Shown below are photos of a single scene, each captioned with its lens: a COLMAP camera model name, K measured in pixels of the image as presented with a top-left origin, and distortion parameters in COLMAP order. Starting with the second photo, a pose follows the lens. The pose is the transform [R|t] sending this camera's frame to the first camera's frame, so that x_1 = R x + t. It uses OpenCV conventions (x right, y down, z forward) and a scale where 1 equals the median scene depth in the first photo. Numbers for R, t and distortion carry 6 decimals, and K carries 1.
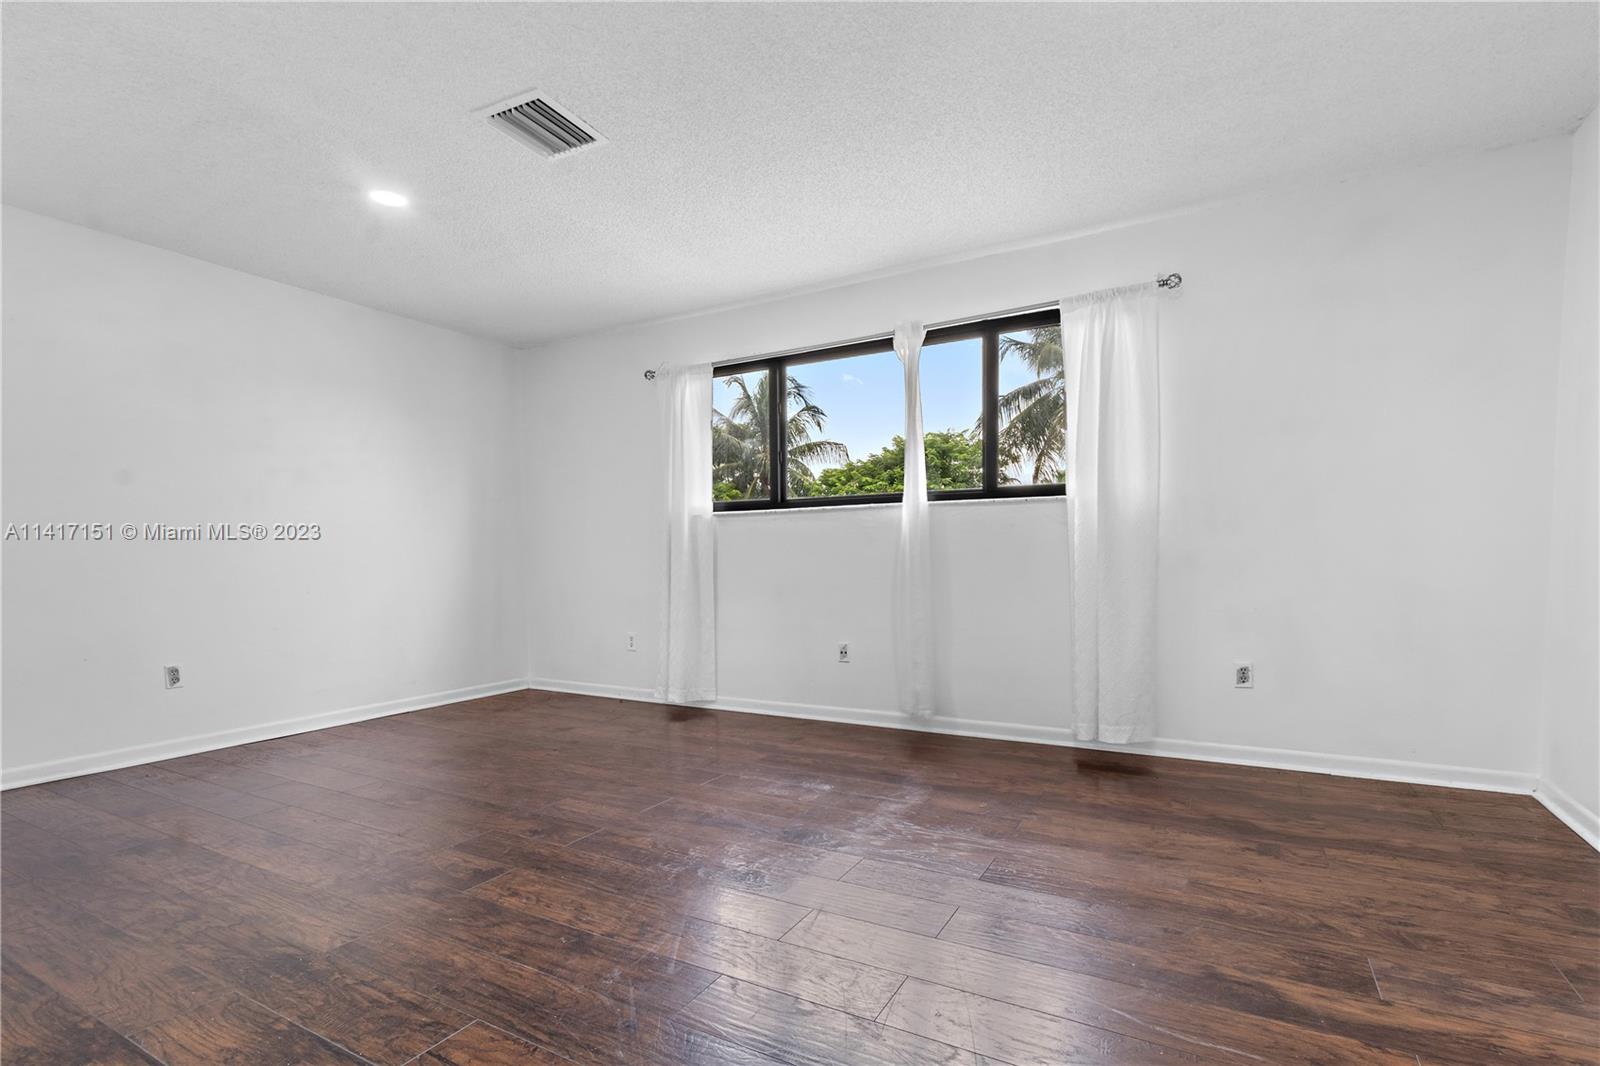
lens RADIAL K [[764.8, 0, 802.8], [0, 764.8, 557.9], [0, 0, 1]] dist [-0.012947, -0.000108]
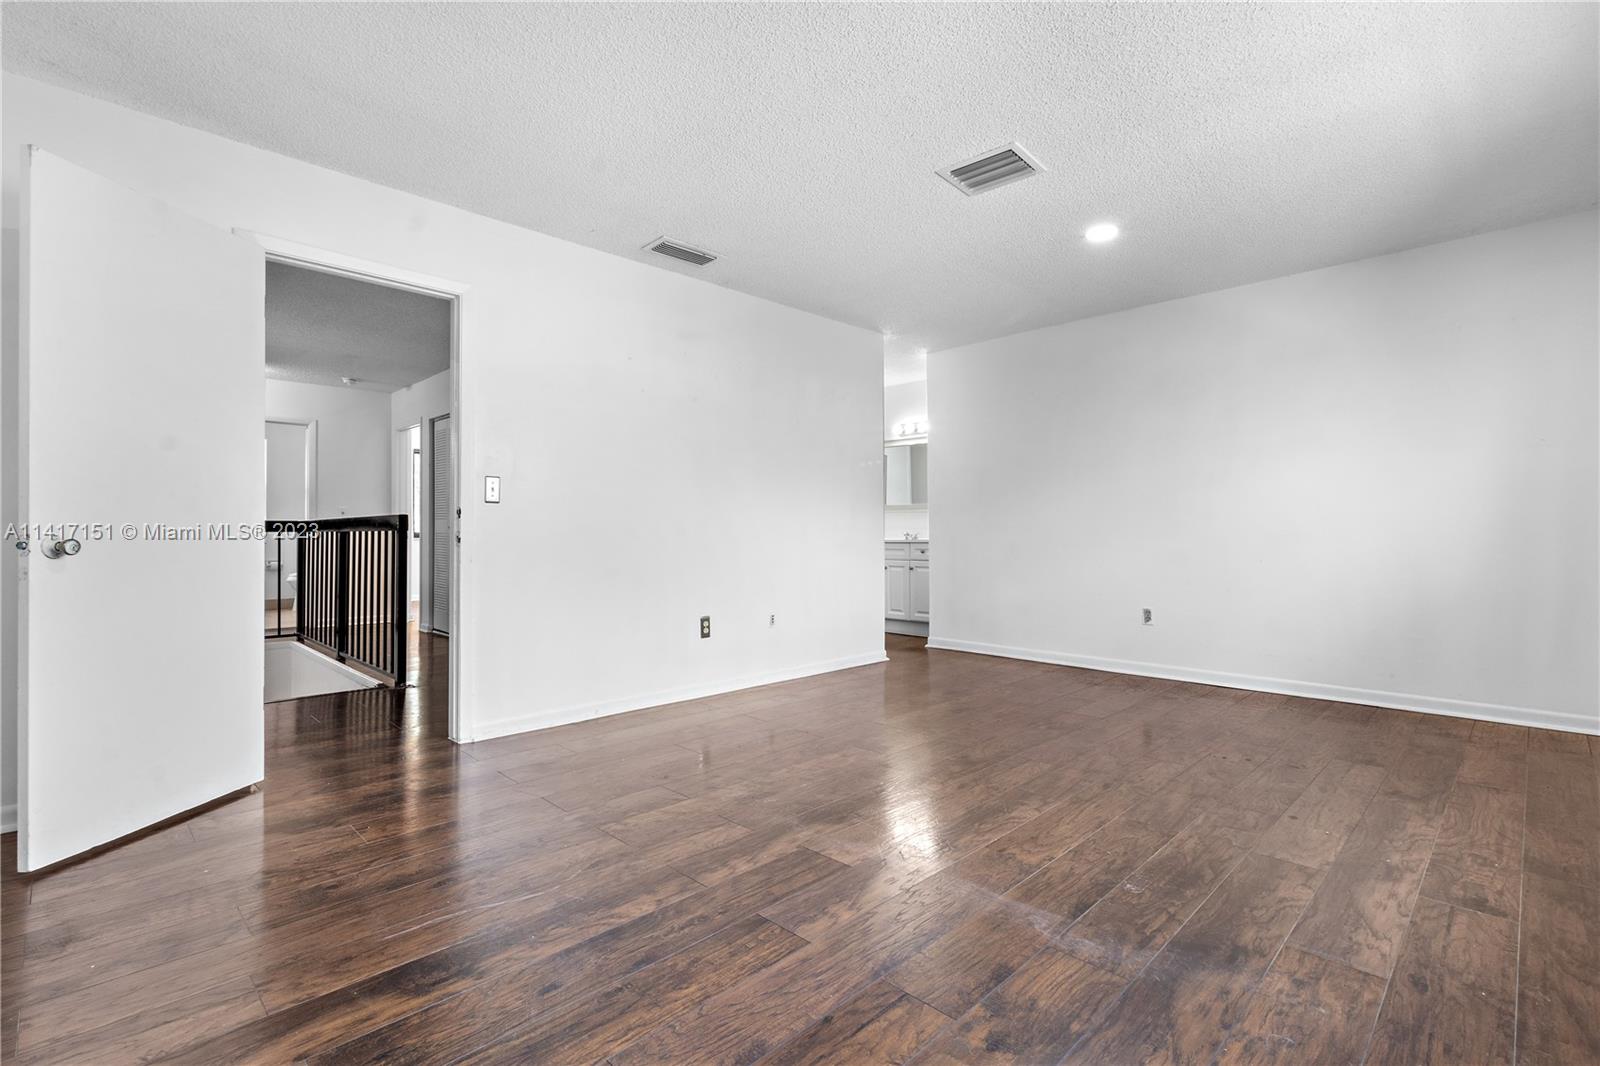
lens RADIAL K [[737.3, 0, 801.9], [0, 737.3, 527.8], [0, 0, 1]] dist [0.000108, 0.000467]
pose [[-0.266137, 0.007110, -0.963909, 0.633152], [0.005569, 0.999967, 0.005839, -0.013484], [0.963919, -0.003814, -0.266168, 0.788418]]
